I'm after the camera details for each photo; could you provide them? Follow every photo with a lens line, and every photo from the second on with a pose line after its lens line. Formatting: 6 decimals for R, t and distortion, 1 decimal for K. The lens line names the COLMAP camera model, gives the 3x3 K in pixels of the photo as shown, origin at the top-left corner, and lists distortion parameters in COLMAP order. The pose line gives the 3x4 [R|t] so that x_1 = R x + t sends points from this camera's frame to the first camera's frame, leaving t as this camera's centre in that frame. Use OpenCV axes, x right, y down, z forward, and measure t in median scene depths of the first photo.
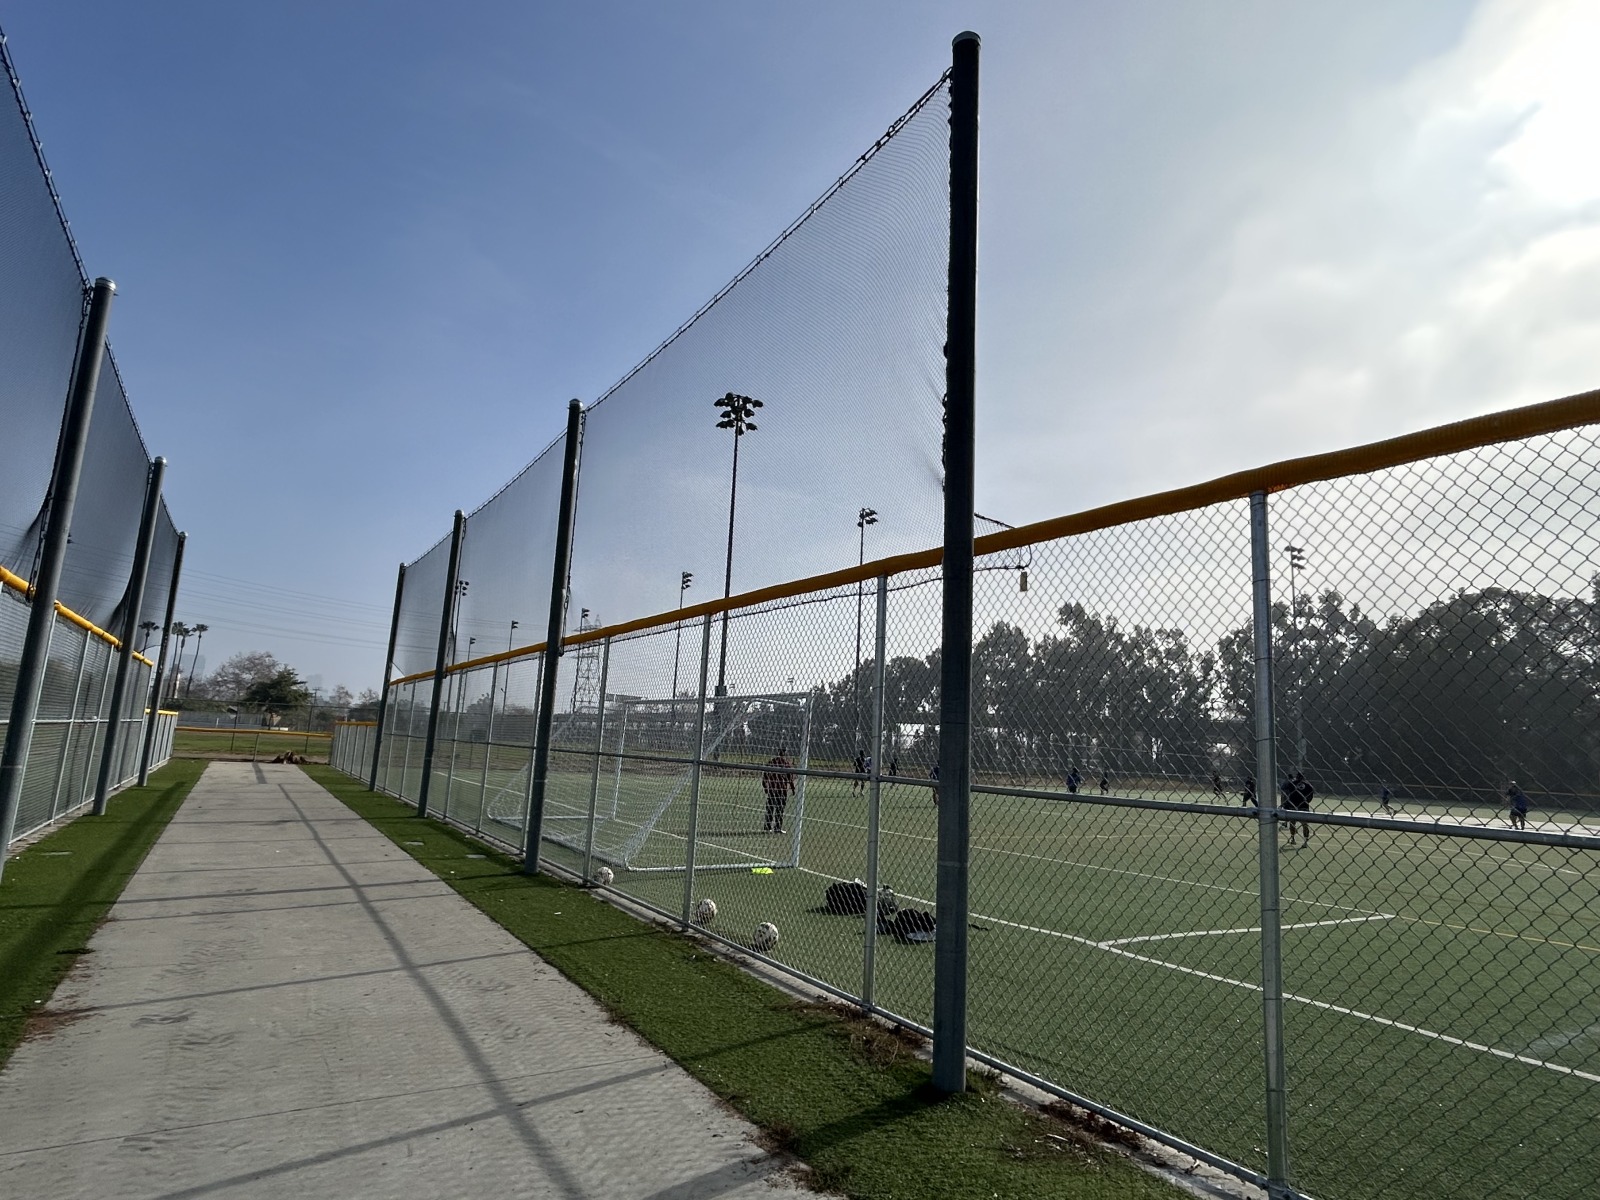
lens RADIAL K [[908.4, 0, 799.6], [0, 908.4, 599.9], [0, 0, 1]] dist [-0.001166, 0.003351]
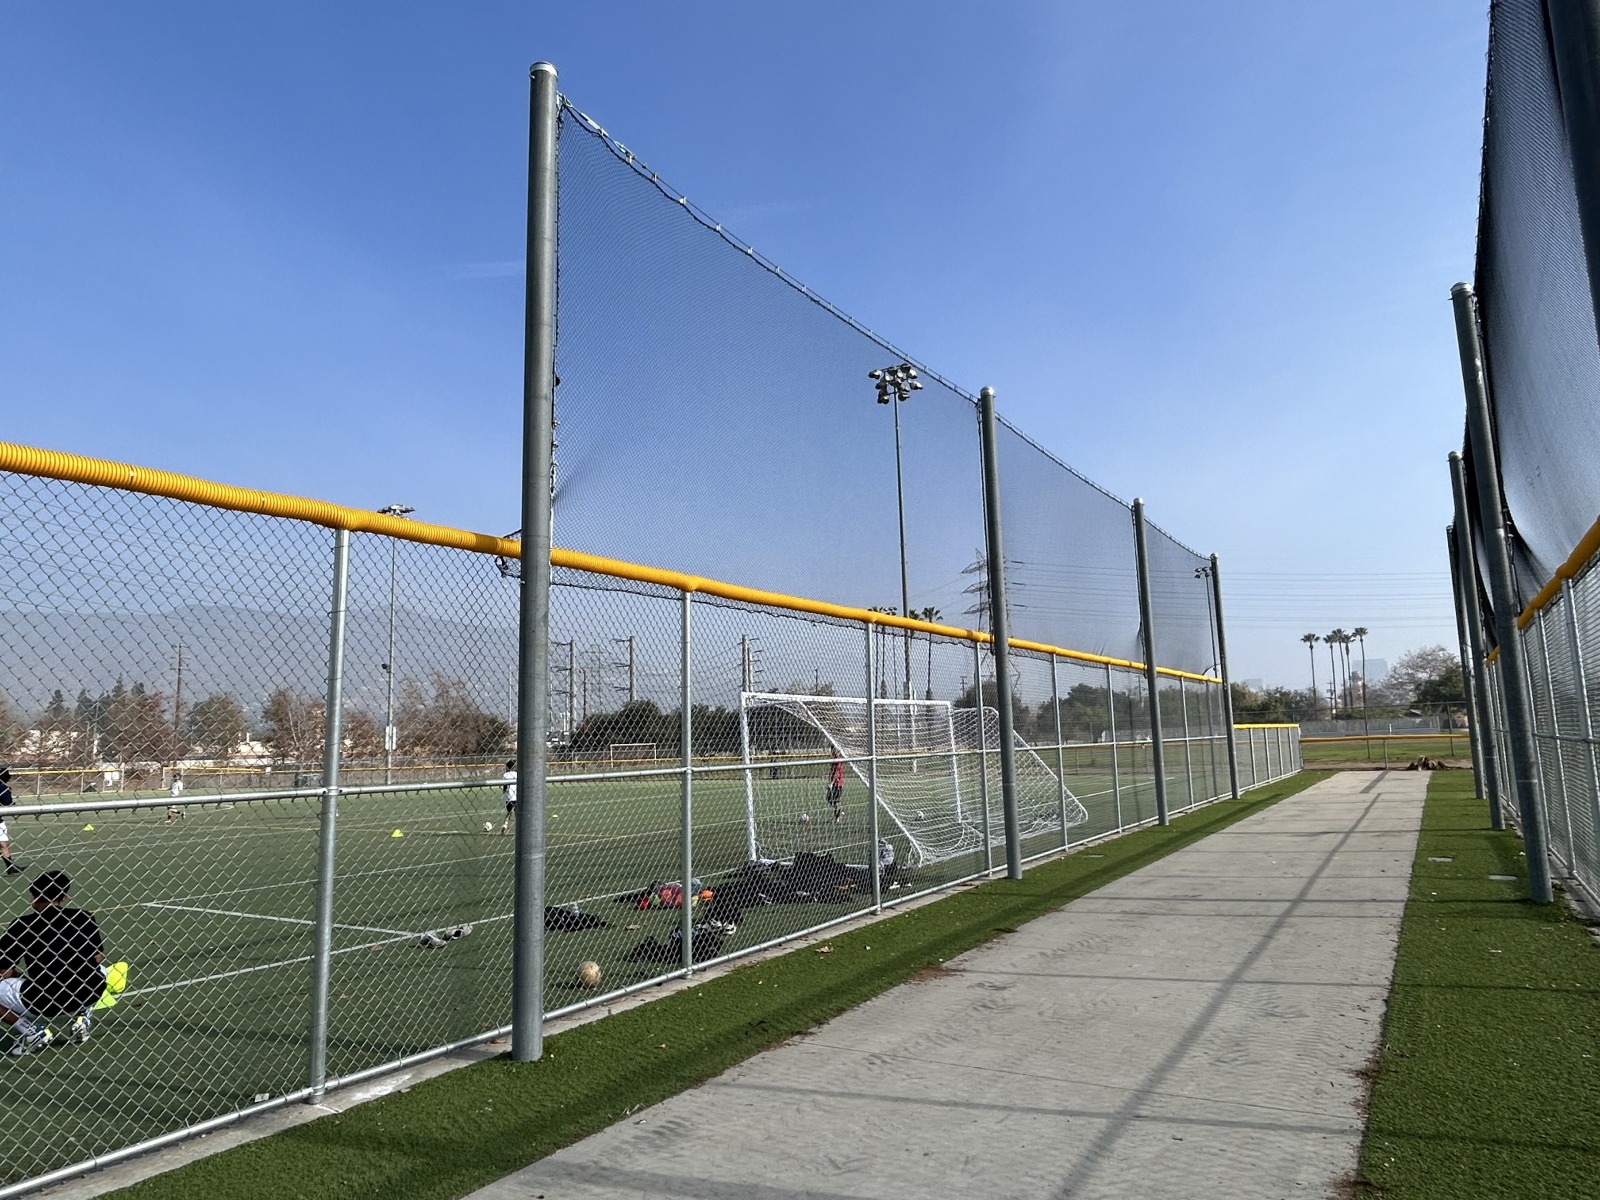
lens RADIAL K [[1000.1, 0, 800.8], [0, 1000.1, 597.7], [0, 0, 1]] dist [-0.002617, -0.003731]
pose [[0.439541, -0.195003, -0.876800, 0.452664], [0.199601, 0.972948, -0.116327, 0.054147], [0.875764, -0.123879, 0.466573, 0.201030]]
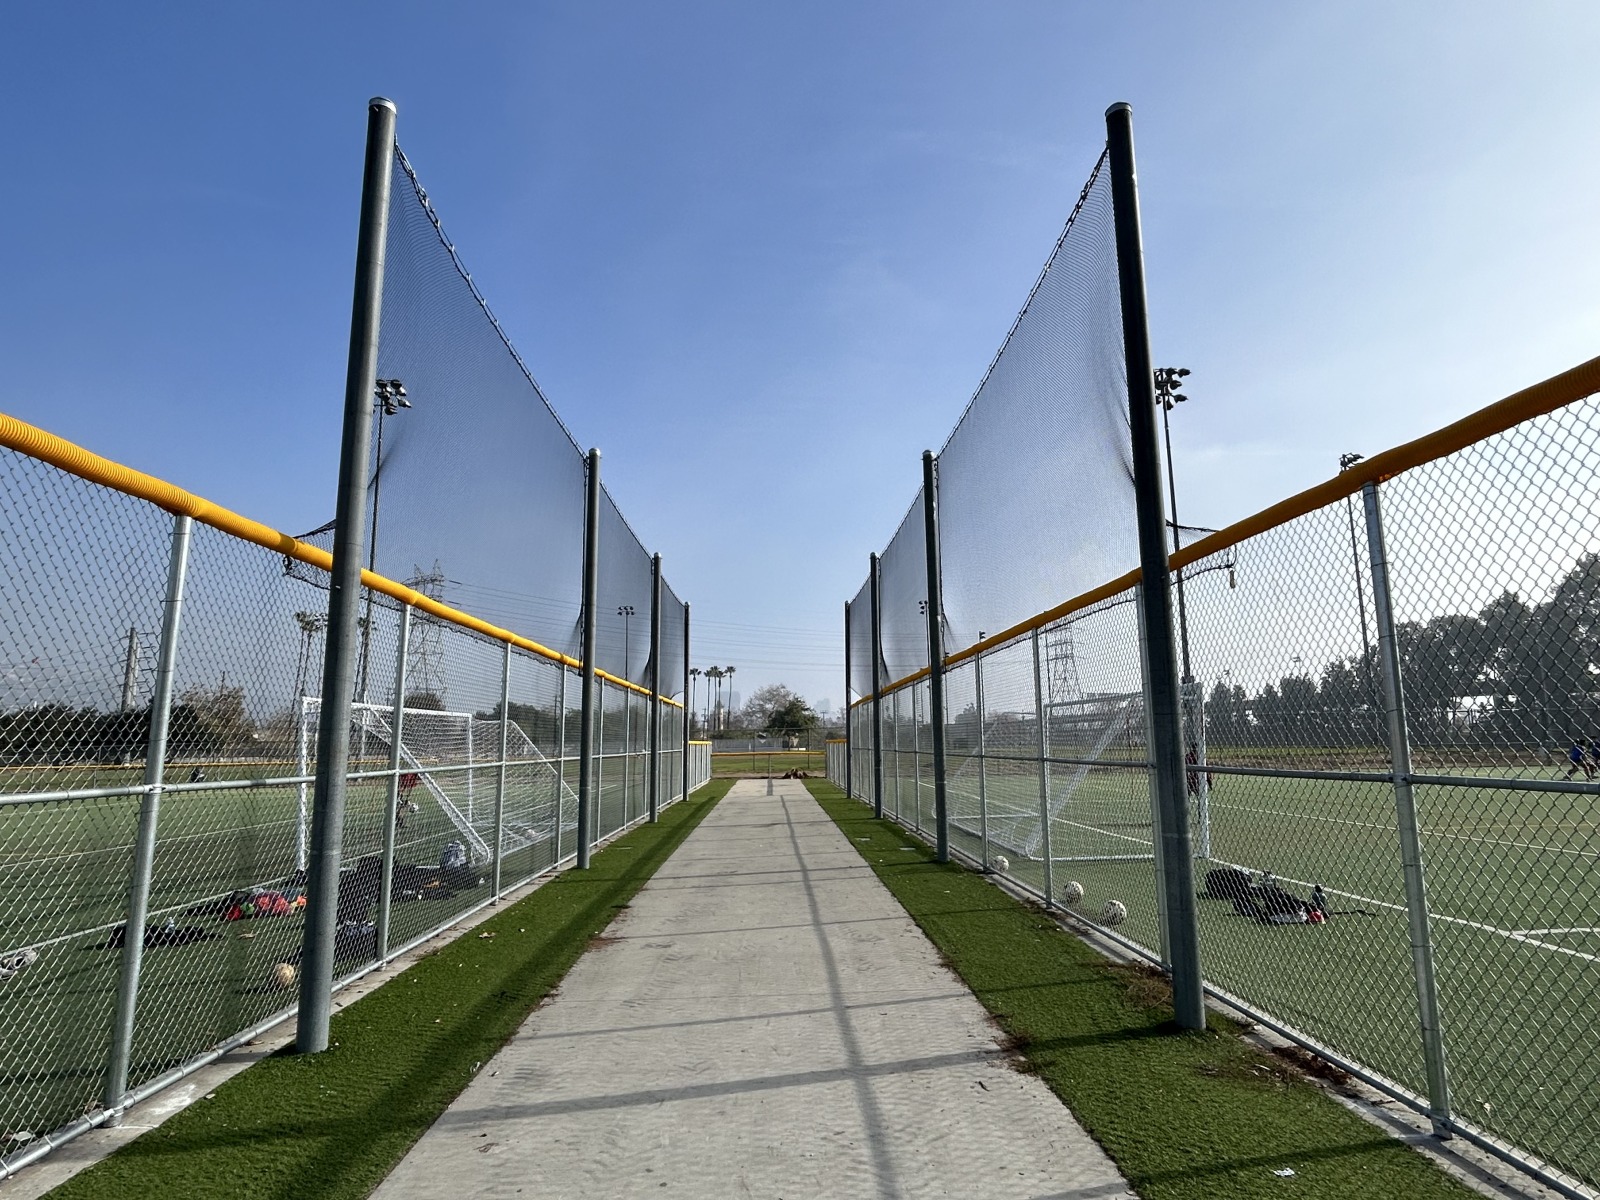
lens RADIAL K [[908.4, 0, 805.0], [0, 908.4, 596.6], [0, 0, 1]] dist [-0.001166, 0.003351]
pose [[0.869900, -0.140803, -0.472703, 0.312028], [0.137349, 0.989631, -0.042021, -0.023496], [0.473718, -0.028371, 0.880219, -0.208791]]
